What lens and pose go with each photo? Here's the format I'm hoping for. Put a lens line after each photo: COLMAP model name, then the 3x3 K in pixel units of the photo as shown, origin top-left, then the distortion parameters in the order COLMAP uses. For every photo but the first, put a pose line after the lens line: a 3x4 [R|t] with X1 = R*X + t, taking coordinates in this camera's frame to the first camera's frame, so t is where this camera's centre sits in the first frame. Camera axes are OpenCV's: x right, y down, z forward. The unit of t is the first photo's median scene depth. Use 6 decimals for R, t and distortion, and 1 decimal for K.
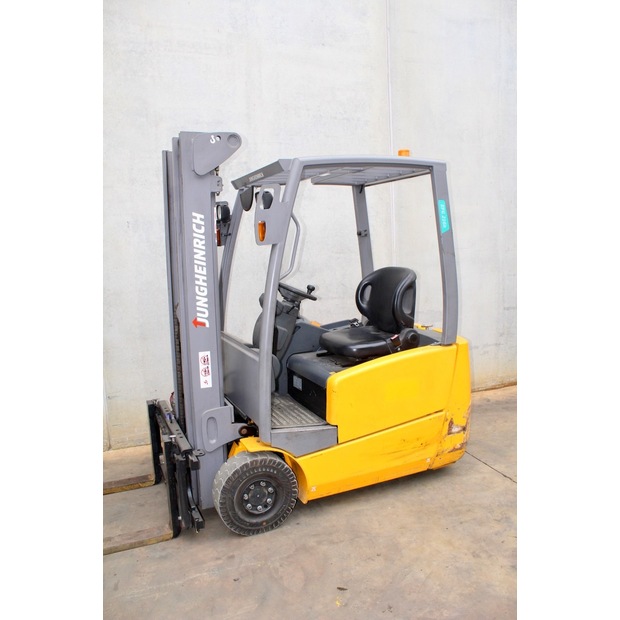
lens RADIAL K [[495.3, 0, 315.1], [0, 495.3, 307.9], [0, 0, 1]] dist [-0.102152, 0.056313]
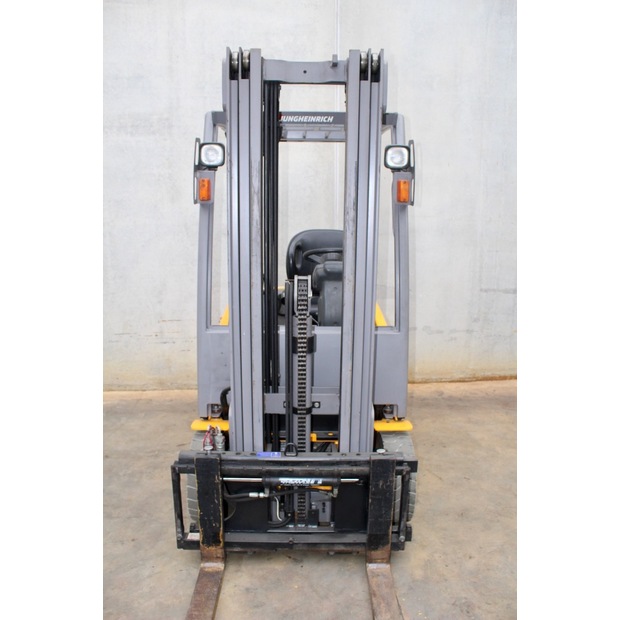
lens RADIAL K [[495.3, 0, 320.1], [0, 495.3, 311.7], [0, 0, 1]] dist [-0.102152, 0.056313]
pose [[0.965920, 0.088011, -0.243420, 0.366078], [-0.066554, 0.993248, 0.095024, -0.026978], [0.250140, -0.075585, 0.965255, 0.112064]]
